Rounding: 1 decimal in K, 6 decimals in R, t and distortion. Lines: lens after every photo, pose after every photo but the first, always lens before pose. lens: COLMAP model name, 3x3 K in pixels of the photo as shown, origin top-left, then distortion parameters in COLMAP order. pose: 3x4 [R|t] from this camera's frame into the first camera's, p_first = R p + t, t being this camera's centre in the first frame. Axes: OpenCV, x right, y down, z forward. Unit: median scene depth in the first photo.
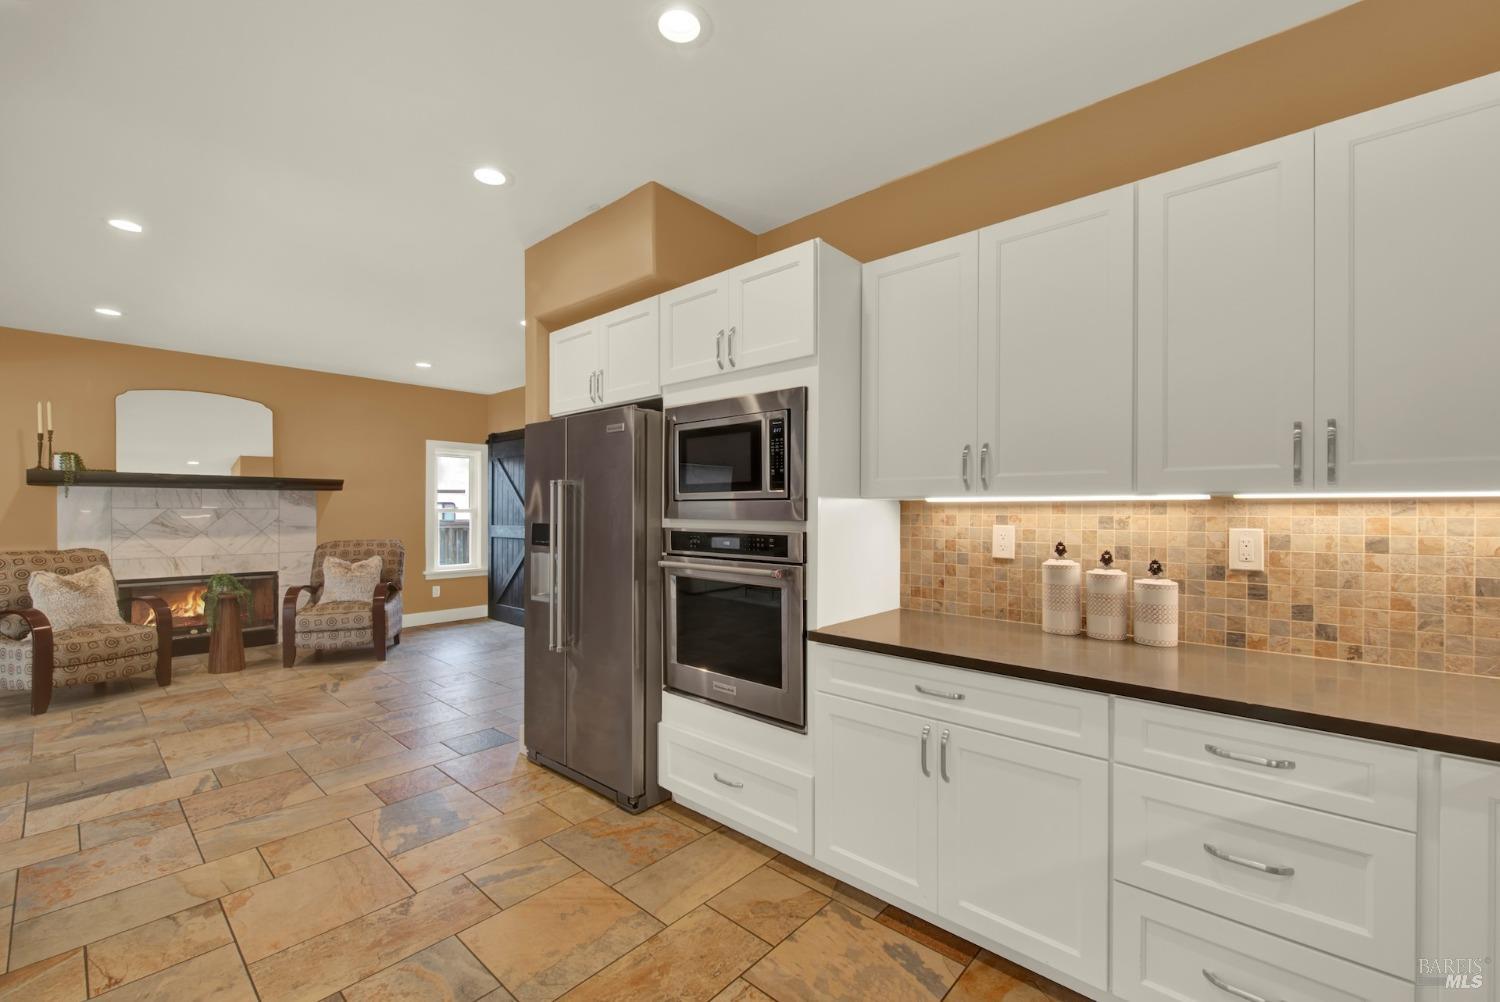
lens RADIAL K [[618.2, 0, 750.7], [0, 618.2, 511.5], [0, 0, 1]] dist [-0.000437, -0.000489]
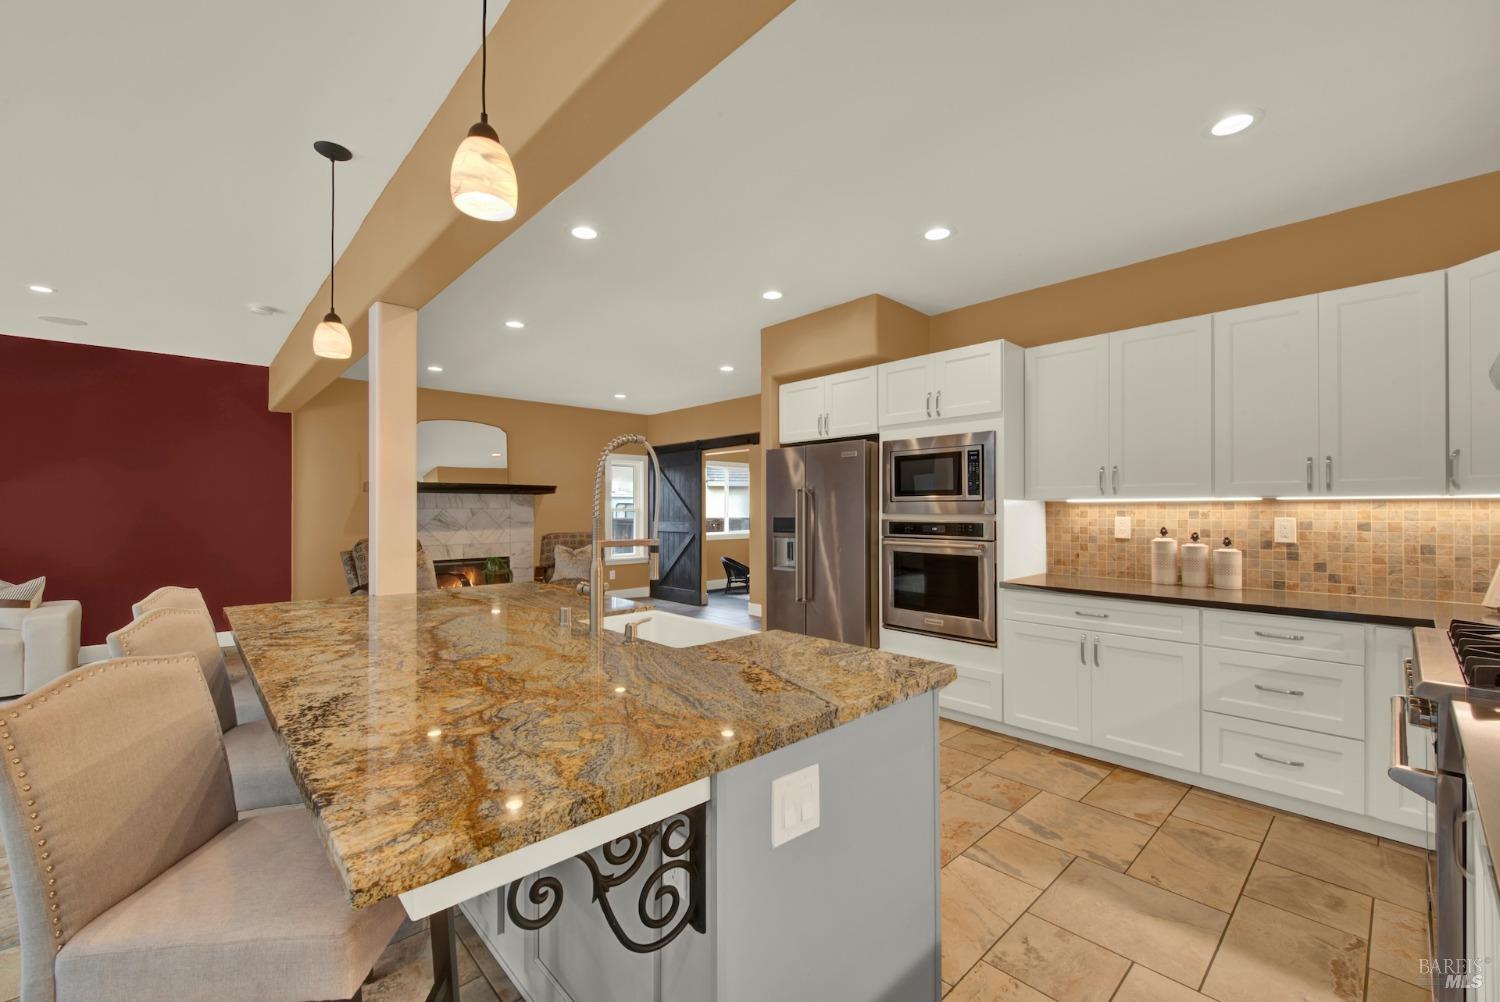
lens RADIAL K [[609.2, 0, 749.0], [0, 609.2, 505.6], [0, 0, 1]] dist [-0.000922, -0.000776]
pose [[0.995842, -0.002420, -0.091064, -0.378398], [0.001525, 0.999950, -0.009899, 0.007344], [0.091084, 0.009719, 0.995796, -0.595167]]
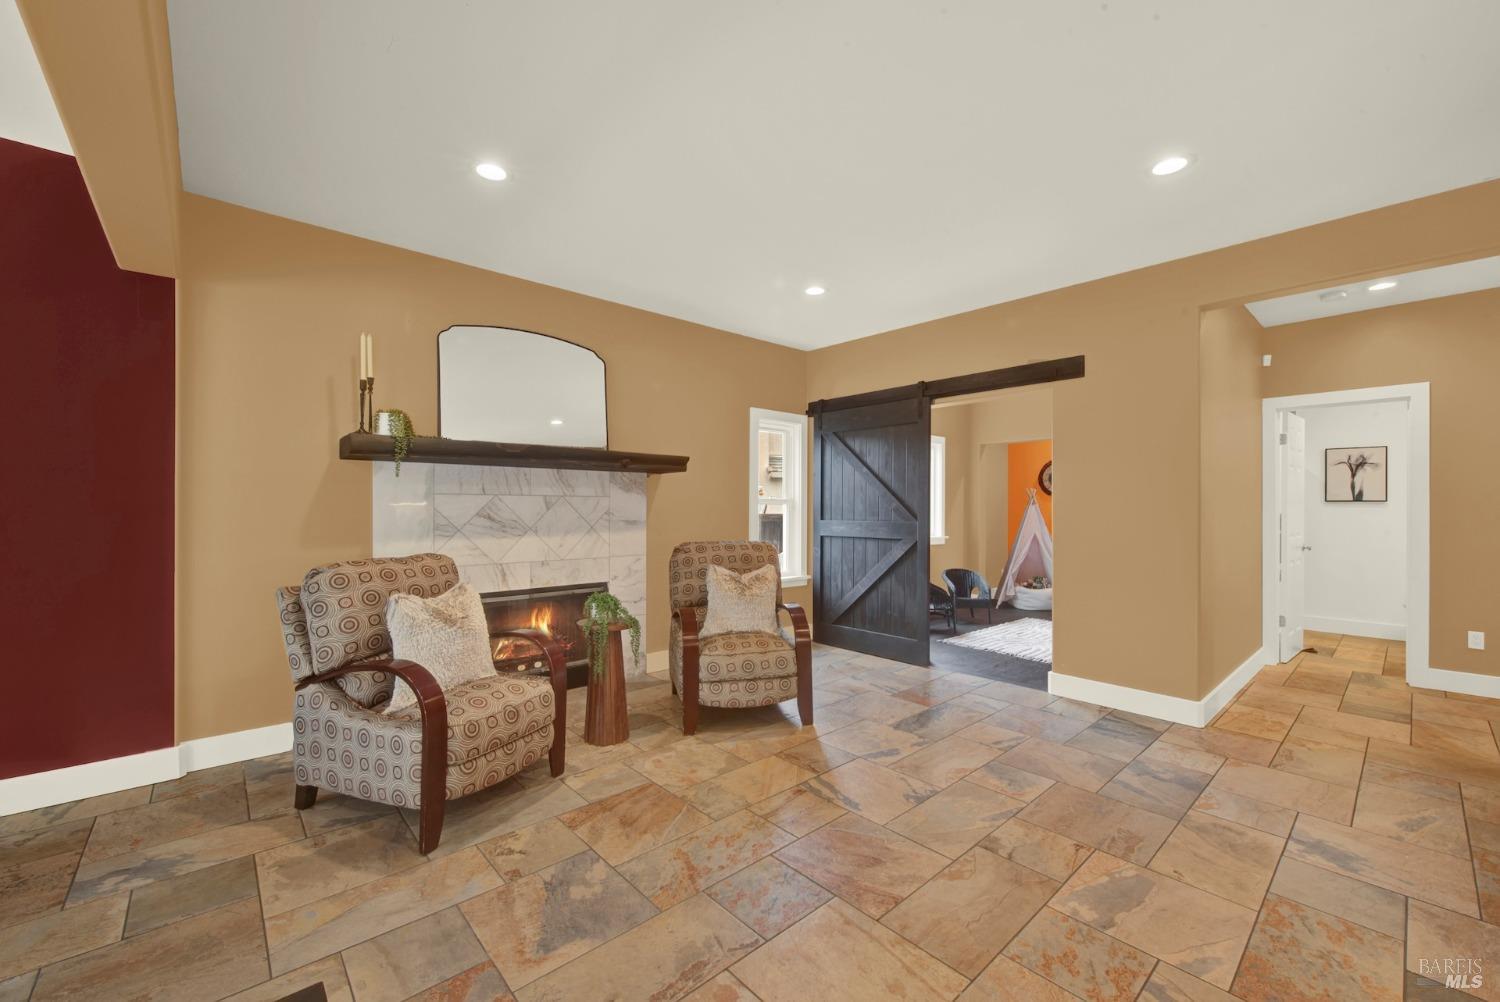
lens RADIAL K [[595.2, 0, 758.1], [0, 595.2, 509.8], [0, 0, 1]] dist [-0.016292, -0.000121]
pose [[0.994647, 0.002182, -0.103306, -1.334867], [-0.001742, 0.999989, 0.004350, 0.019931], [0.103314, -0.004147, 0.994640, 0.824917]]
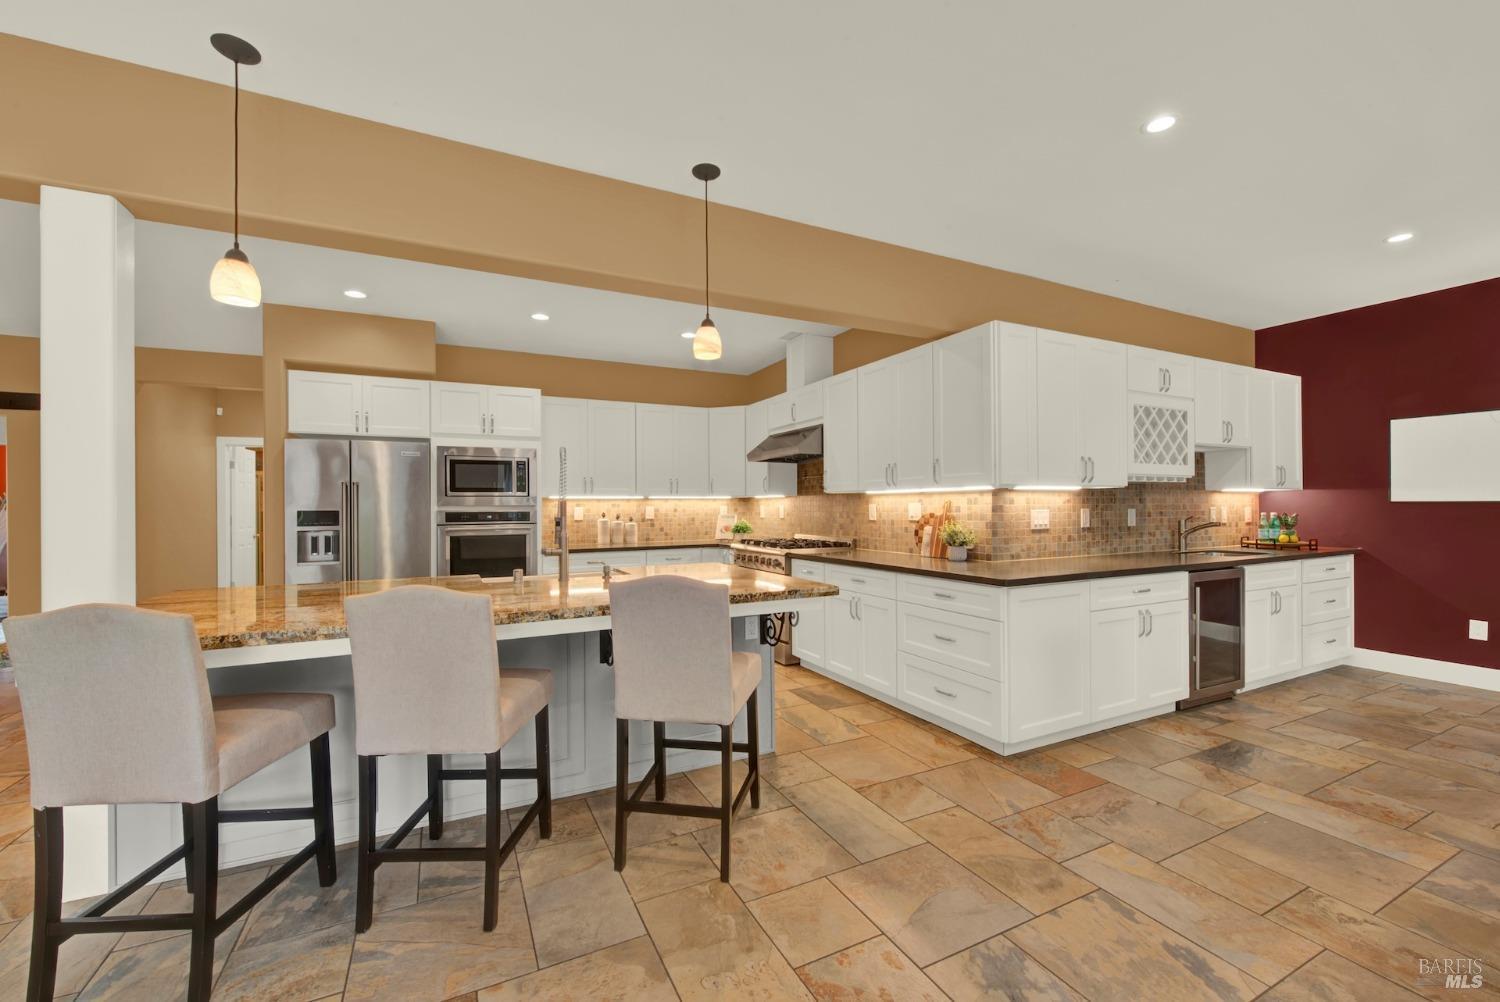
lens RADIAL K [[609.2, 0, 749.0], [0, 609.2, 505.6], [0, 0, 1]] dist [-0.000922, -0.000776]
pose [[0.365711, -0.000508, 0.930728, -1.690429], [0.010387, 0.999940, -0.003536, 0.031039], [-0.930670, 0.010961, 0.365695, -0.590503]]
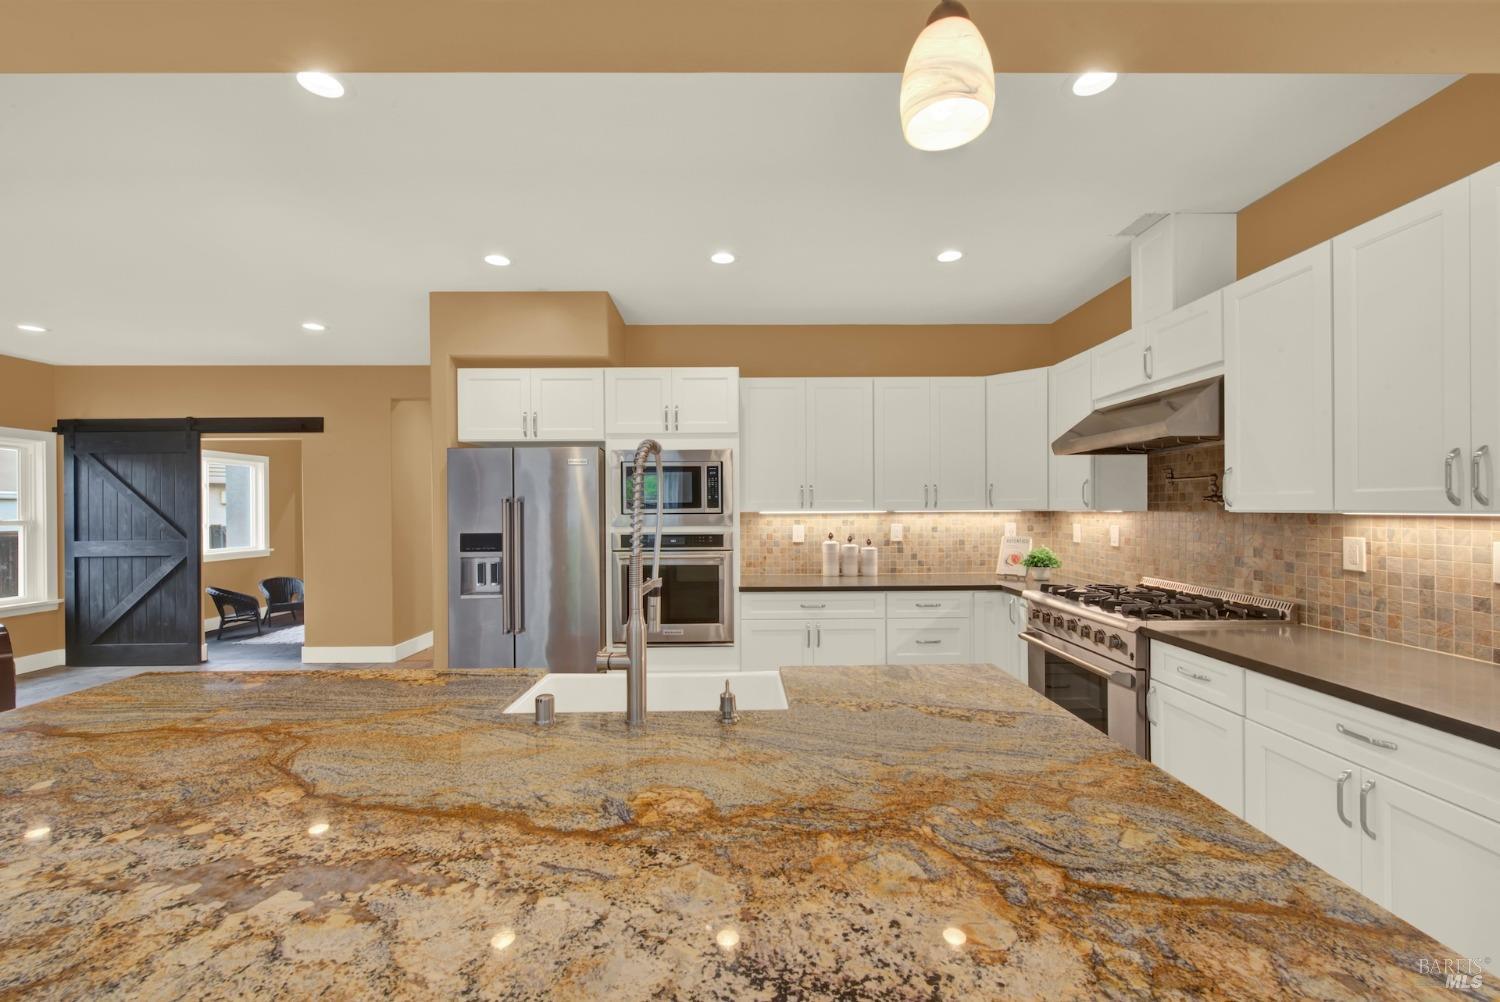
lens RADIAL K [[604.8, 0, 743.0], [0, 604.8, 511.4], [0, 0, 1]] dist [-0.002152, -0.000449]
pose [[0.741205, -0.010397, 0.671199, -0.980345], [0.009711, 0.999941, 0.004766, -0.031044], [-0.671209, 0.002985, 0.741262, -0.282888]]
